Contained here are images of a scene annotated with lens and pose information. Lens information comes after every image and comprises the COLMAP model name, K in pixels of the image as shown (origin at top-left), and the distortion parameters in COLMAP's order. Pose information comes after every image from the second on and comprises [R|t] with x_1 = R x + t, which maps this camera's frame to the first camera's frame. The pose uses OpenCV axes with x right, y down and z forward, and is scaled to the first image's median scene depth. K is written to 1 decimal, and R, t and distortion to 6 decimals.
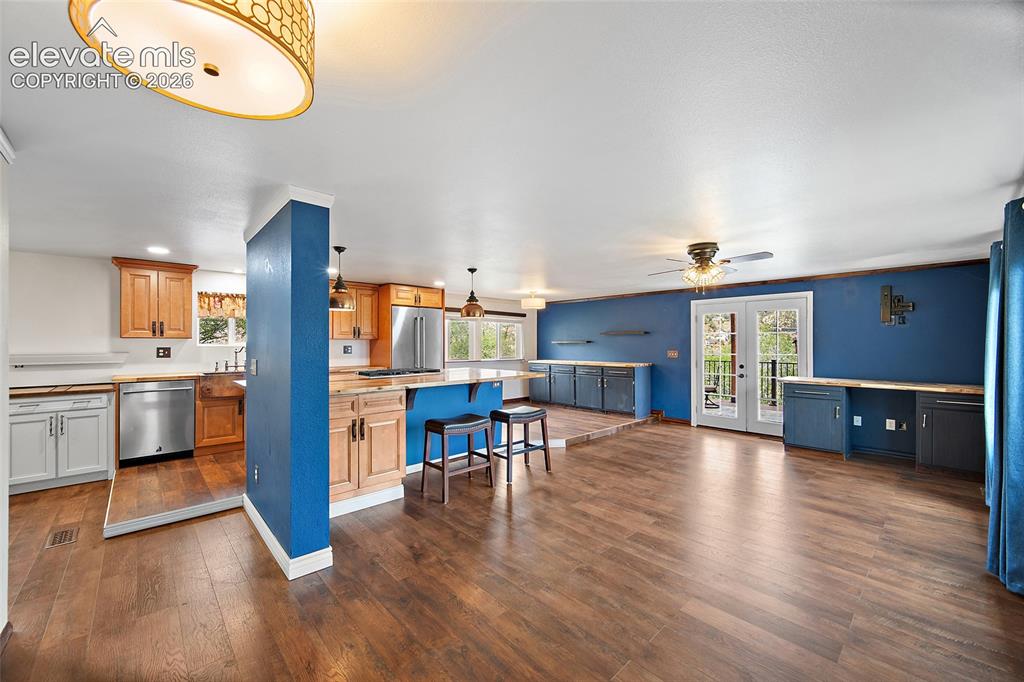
lens RADIAL K [[403.5, 0, 510.5], [0, 403.5, 343.2], [0, 0, 1]] dist [-0.002435, 0.001196]
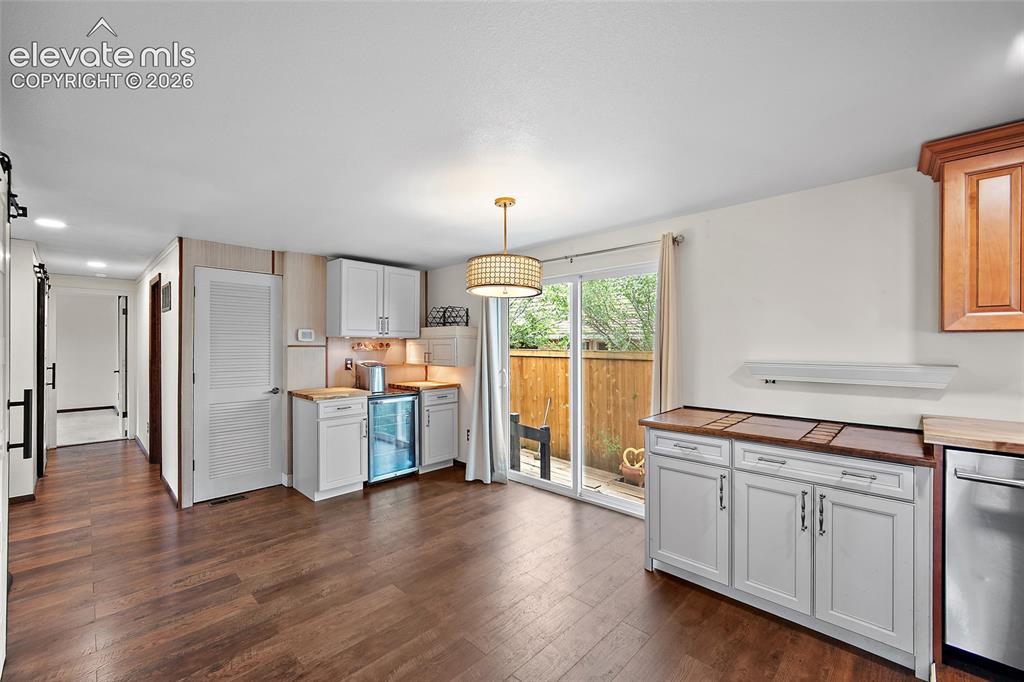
lens RADIAL K [[403.5, 0, 501.1], [0, 403.5, 344.7], [0, 0, 1]] dist [-0.002435, 0.001196]
pose [[0.031750, 0.003576, -0.999489, -0.461570], [0.005597, 0.999977, 0.003756, -0.005188], [0.999480, -0.005713, 0.031729, 0.432301]]
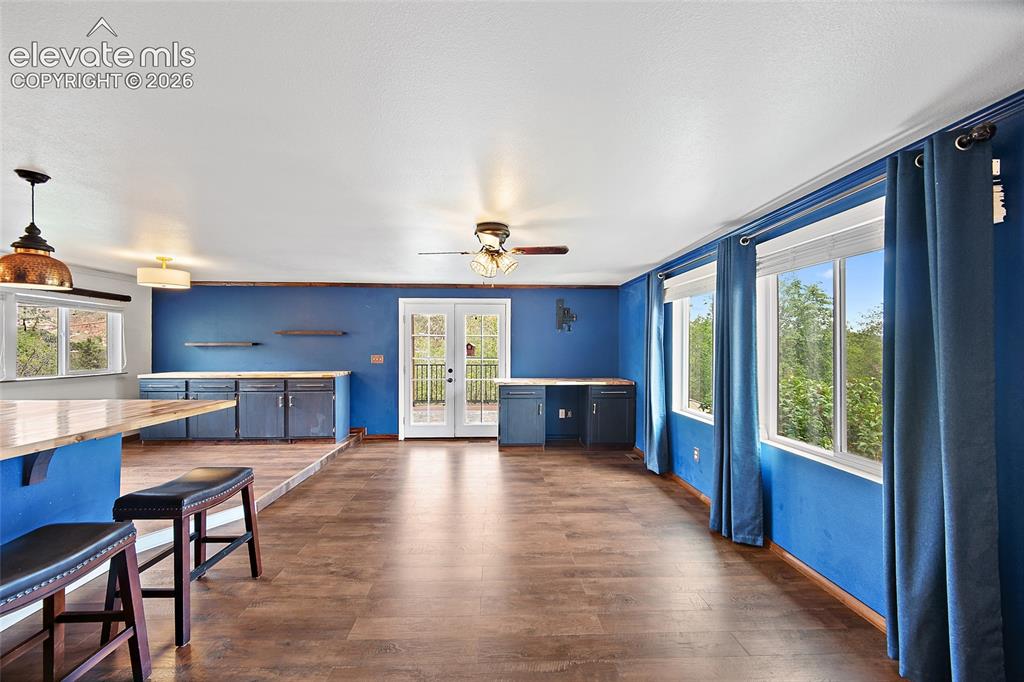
lens RADIAL K [[403.5, 0, 508.7], [0, 403.5, 346.4], [0, 0, 1]] dist [-0.002435, 0.001196]
pose [[0.651556, 0.001885, 0.758598, -0.084448], [-0.002578, 0.999997, -0.000271, -0.000780], [-0.758596, -0.001779, 0.651559, 0.313768]]
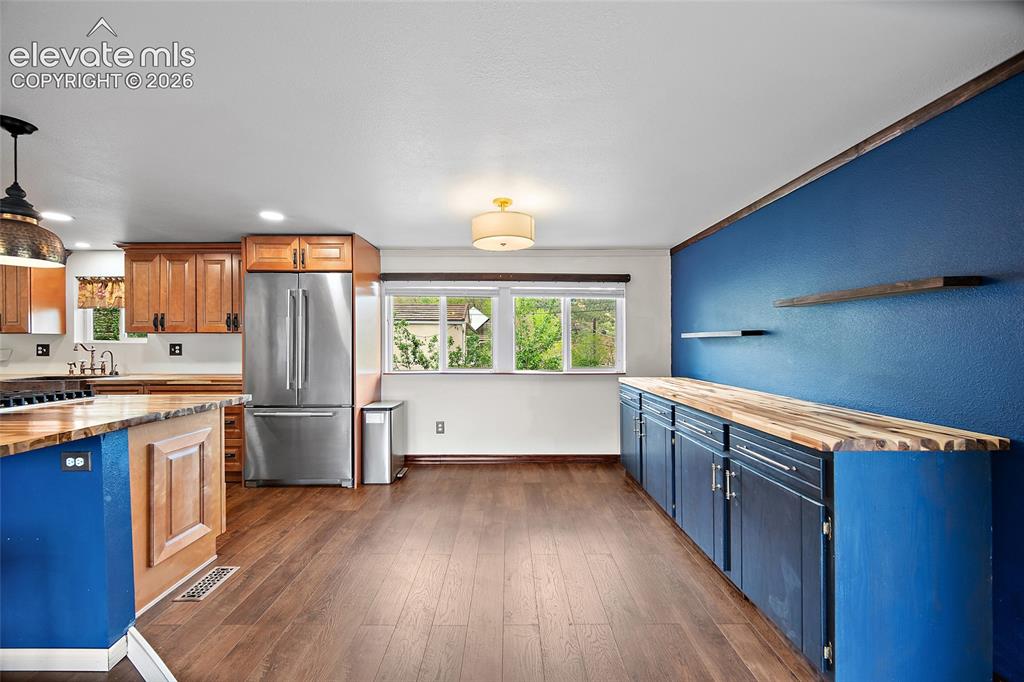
lens RADIAL K [[403.5, 0, 507.8], [0, 403.5, 341.0], [0, 0, 1]] dist [-0.002435, 0.001196]
pose [[0.729708, -0.000672, -0.683758, 0.430231], [0.001419, 0.999999, 0.000532, 0.004061], [0.683757, -0.001358, 0.729708, 0.973963]]
